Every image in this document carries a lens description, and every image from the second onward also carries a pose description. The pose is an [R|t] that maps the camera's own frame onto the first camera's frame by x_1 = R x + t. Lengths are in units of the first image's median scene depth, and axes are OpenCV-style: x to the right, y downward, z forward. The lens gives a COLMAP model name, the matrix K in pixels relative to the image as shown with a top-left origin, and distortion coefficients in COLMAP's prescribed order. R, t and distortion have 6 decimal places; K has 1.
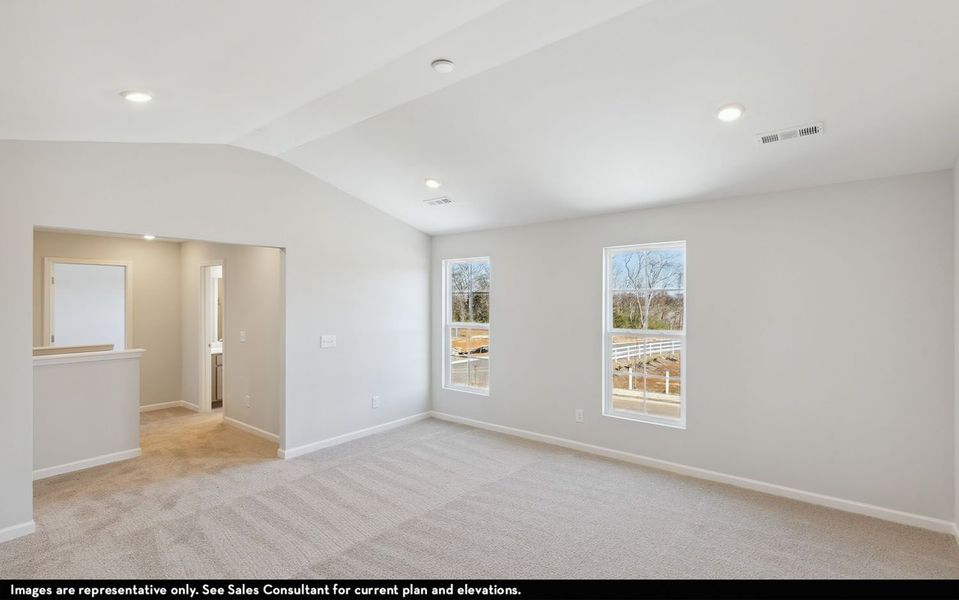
lens RADIAL K [[449.7, 0, 478.6], [0, 449.7, 300.6], [0, 0, 1]] dist [0.013761, -0.008318]
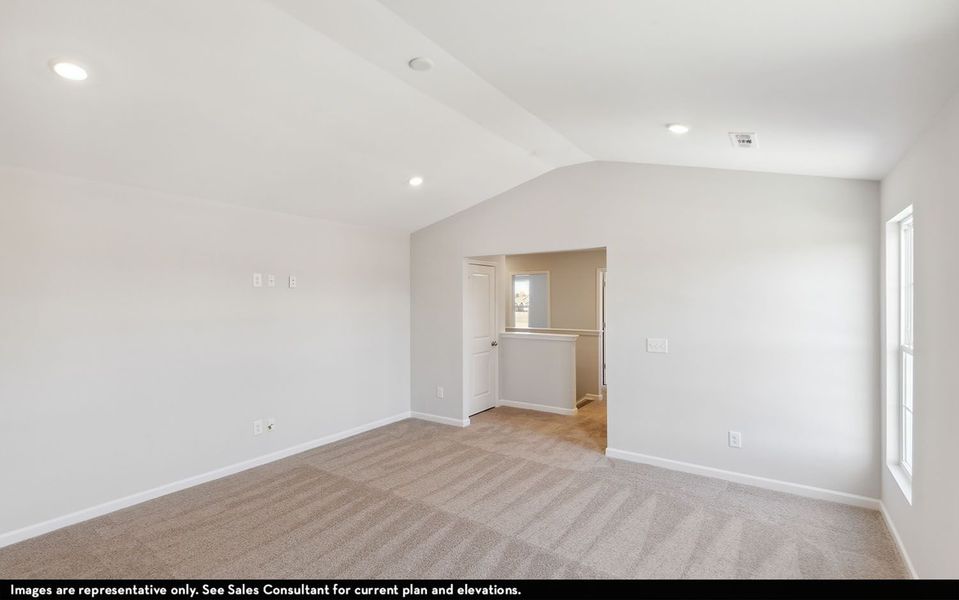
lens RADIAL K [[449.7, 0, 478.1], [0, 449.7, 298.6], [0, 0, 1]] dist [0.013761, -0.008318]
pose [[0.061137, 0.000055, -0.998129, 0.643301], [0.002009, 0.999998, 0.000178, -0.001881], [0.998127, -0.002017, 0.061137, 0.746024]]
